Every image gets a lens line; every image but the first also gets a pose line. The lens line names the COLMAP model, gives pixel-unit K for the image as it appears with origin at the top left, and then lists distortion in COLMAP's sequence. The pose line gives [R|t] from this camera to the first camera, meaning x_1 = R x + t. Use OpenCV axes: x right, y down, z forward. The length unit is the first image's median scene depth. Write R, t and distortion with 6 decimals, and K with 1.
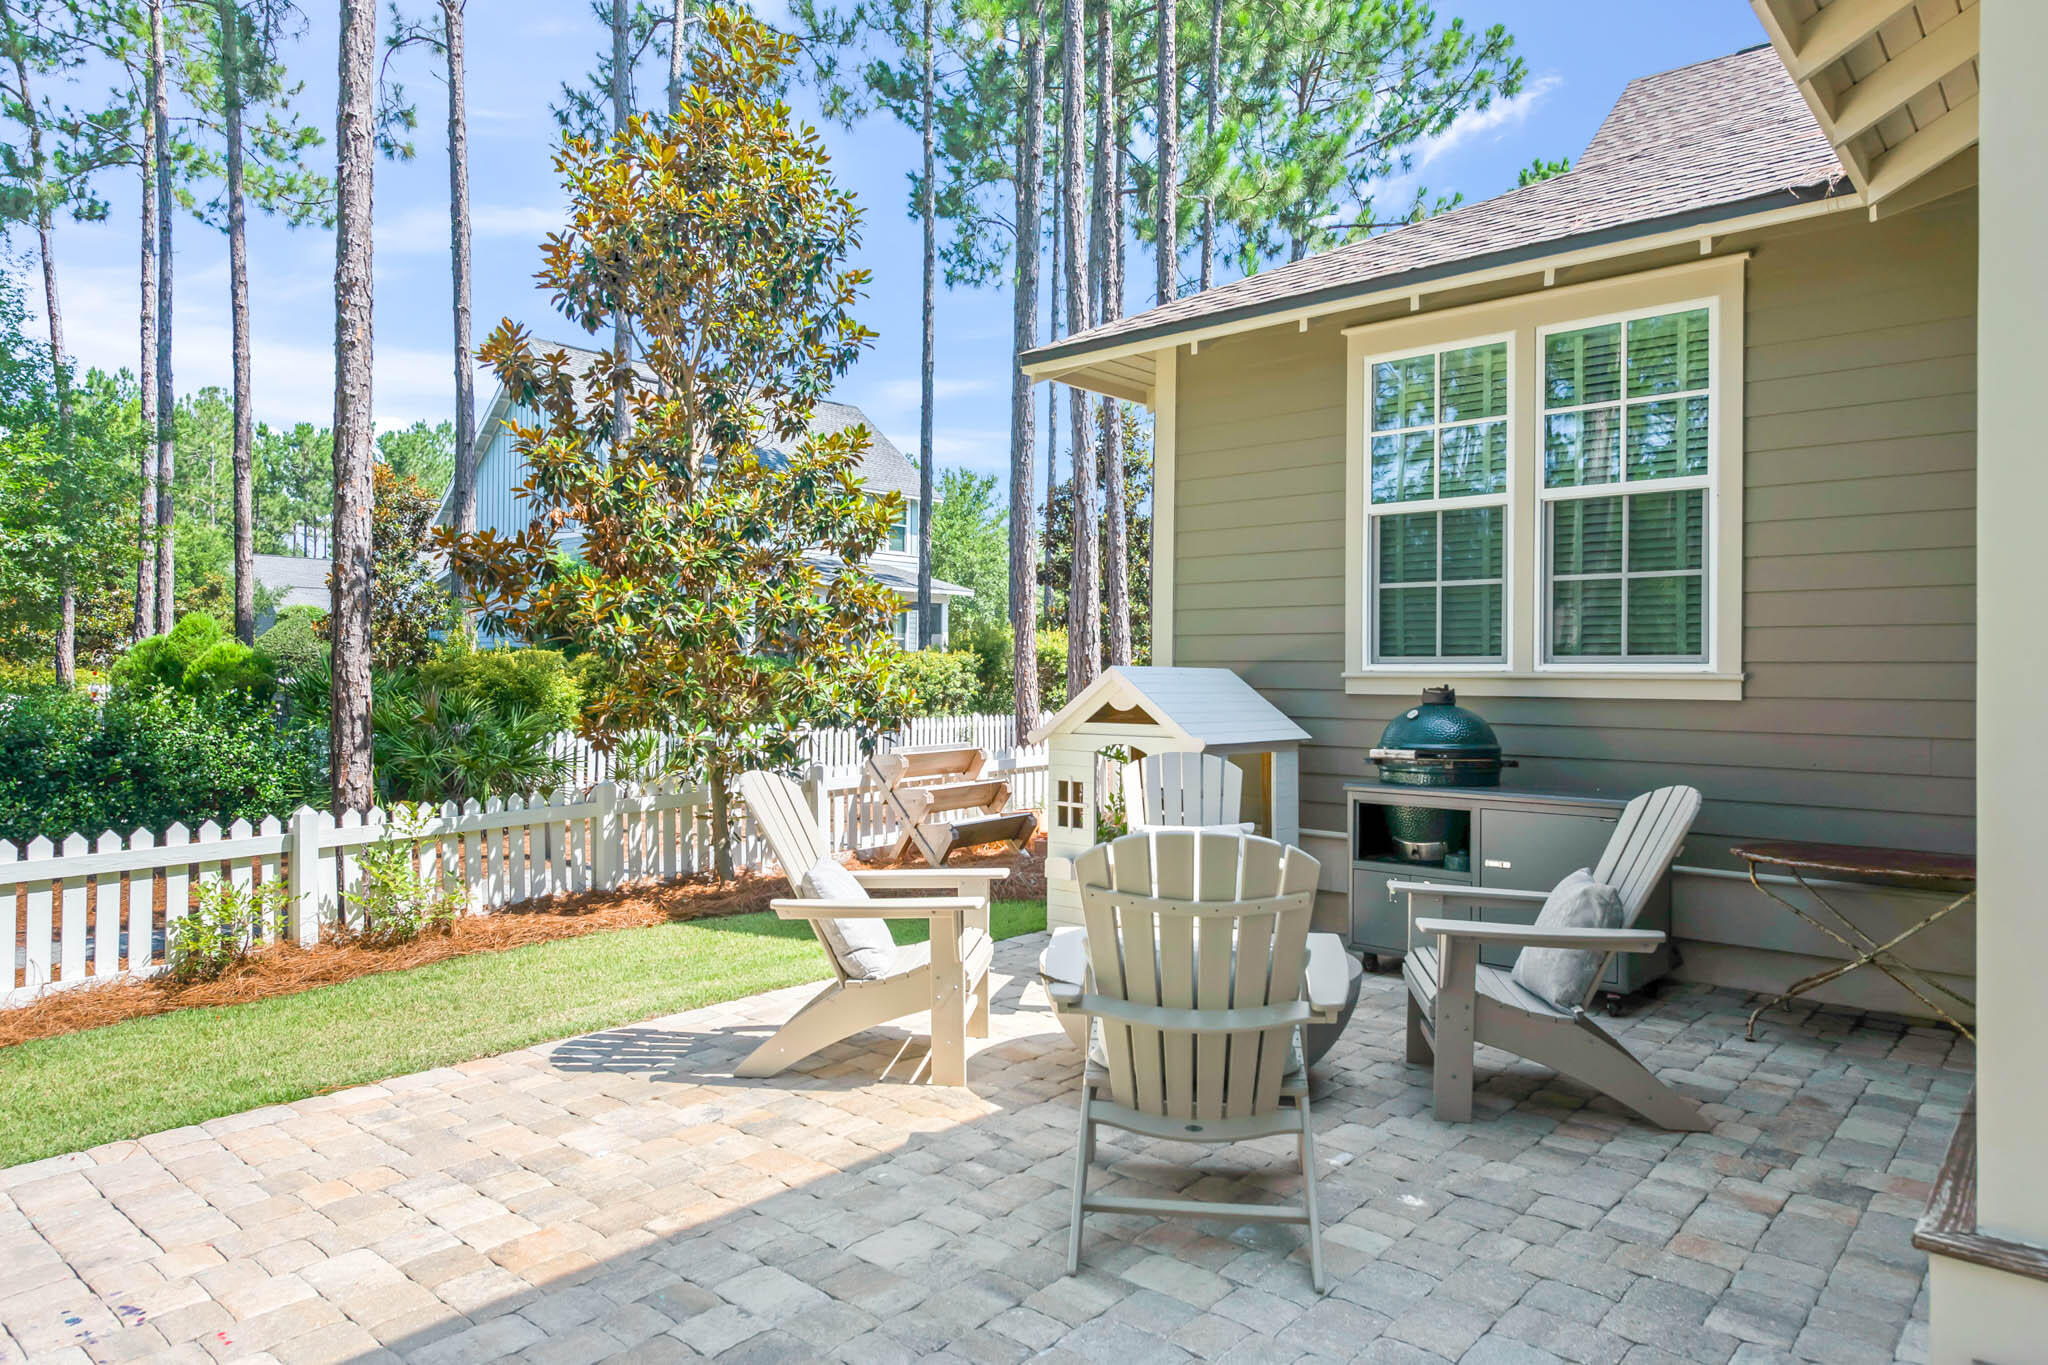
lens RADIAL K [[1372.3, 0, 1015.9], [0, 1372.3, 667.3], [0, 0, 1]] dist [-0.006178, 0.005940]
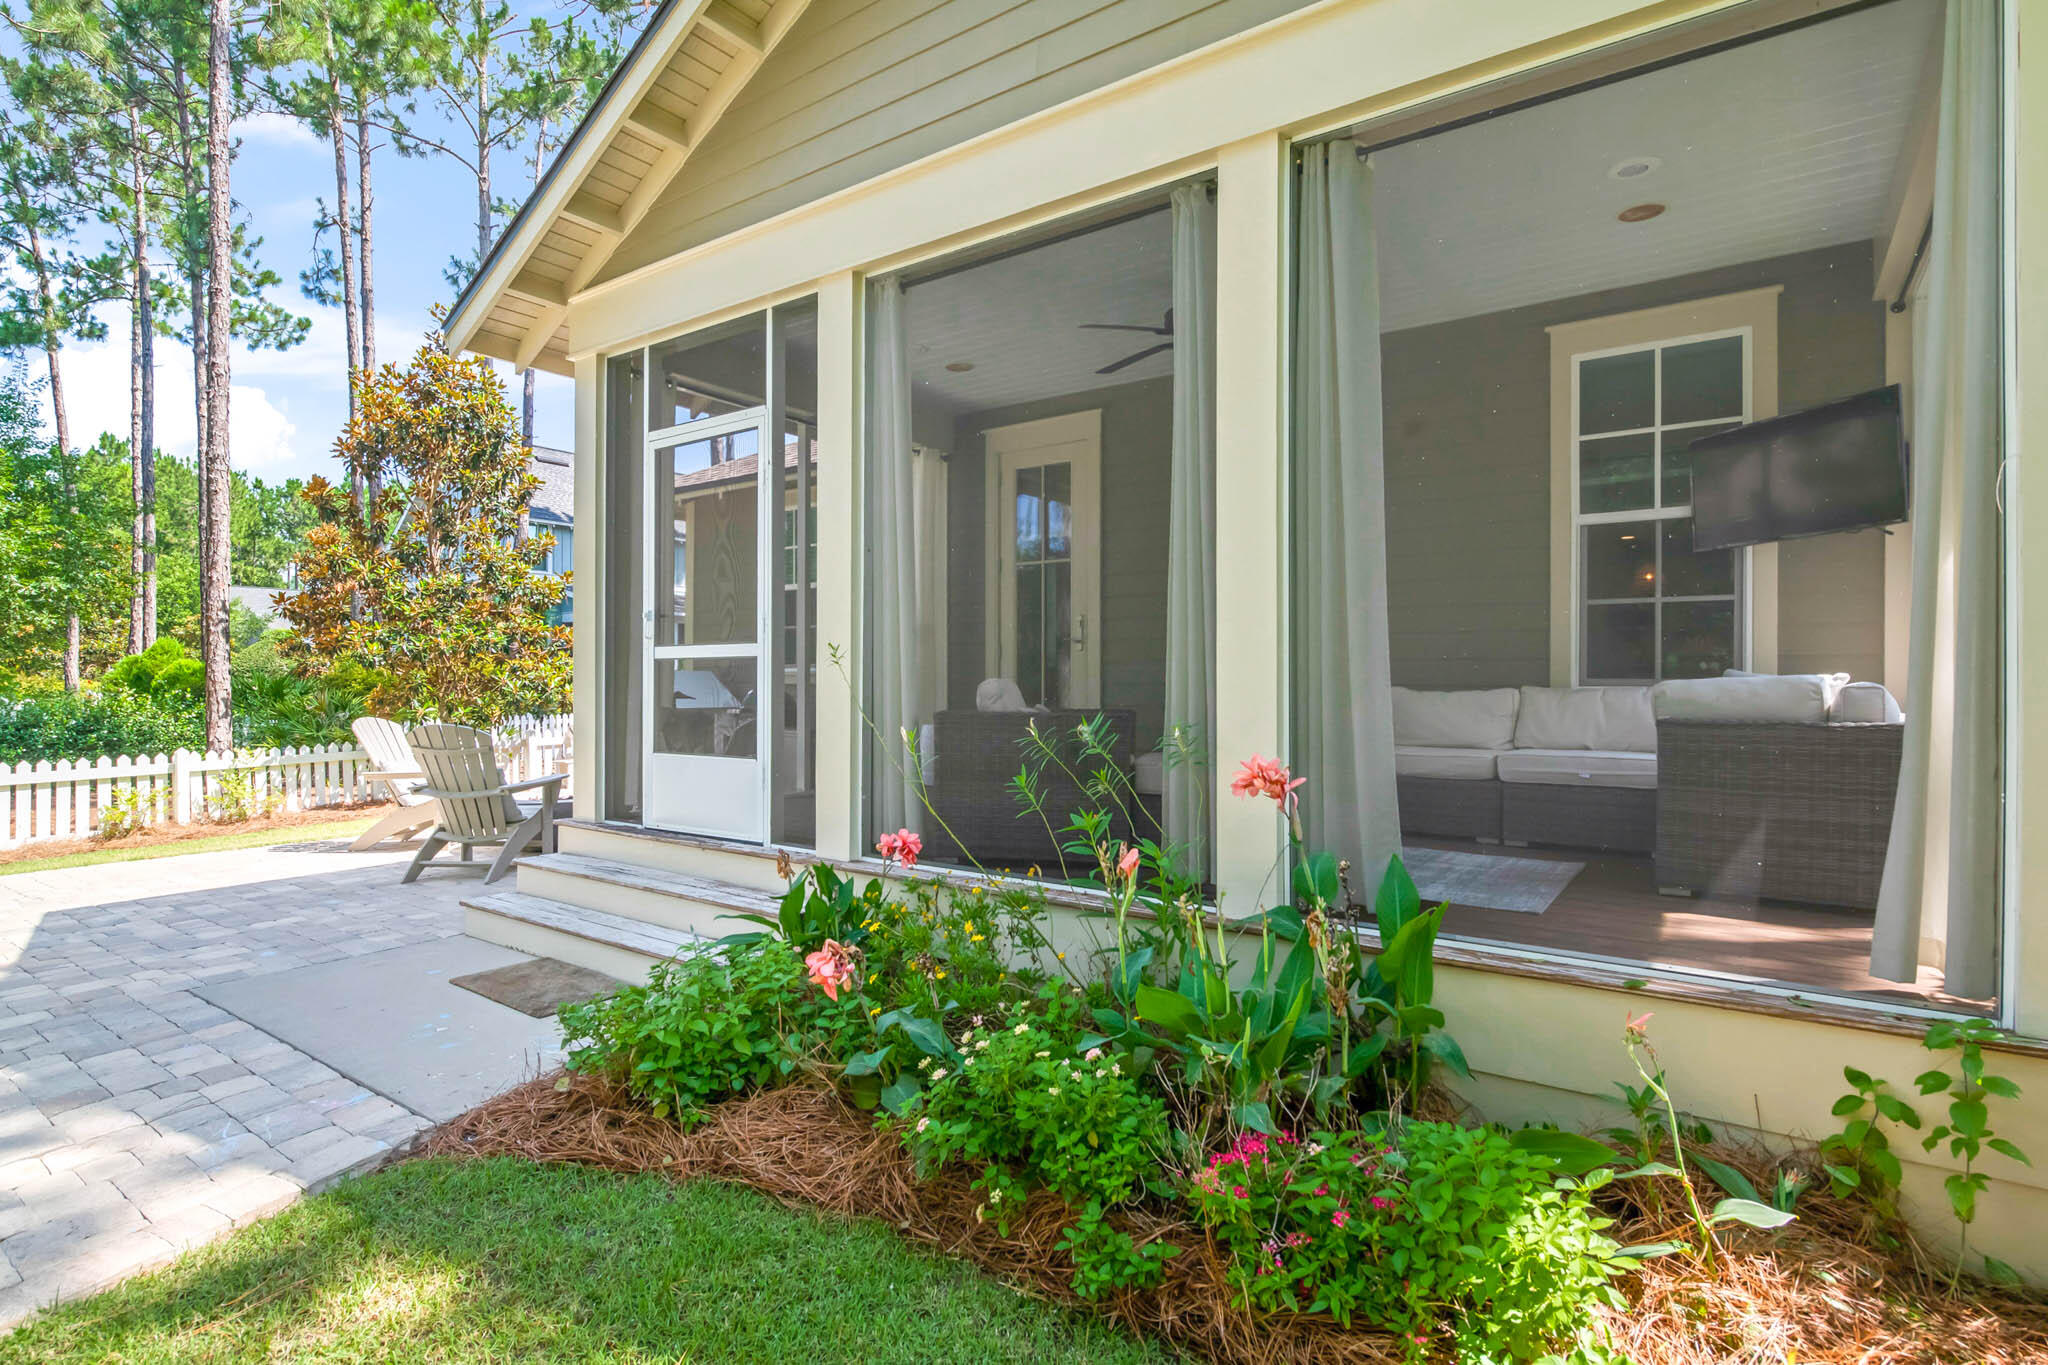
lens RADIAL K [[1117.2, 0, 1036.1], [0, 1117.2, 683.0], [0, 0, 1]] dist [0.002912, -0.004217]
pose [[0.995453, -0.005507, 0.095093, 0.147649], [0.005000, 0.999972, 0.005567, 0.003408], [-0.095121, -0.005066, 0.995453, -0.184890]]
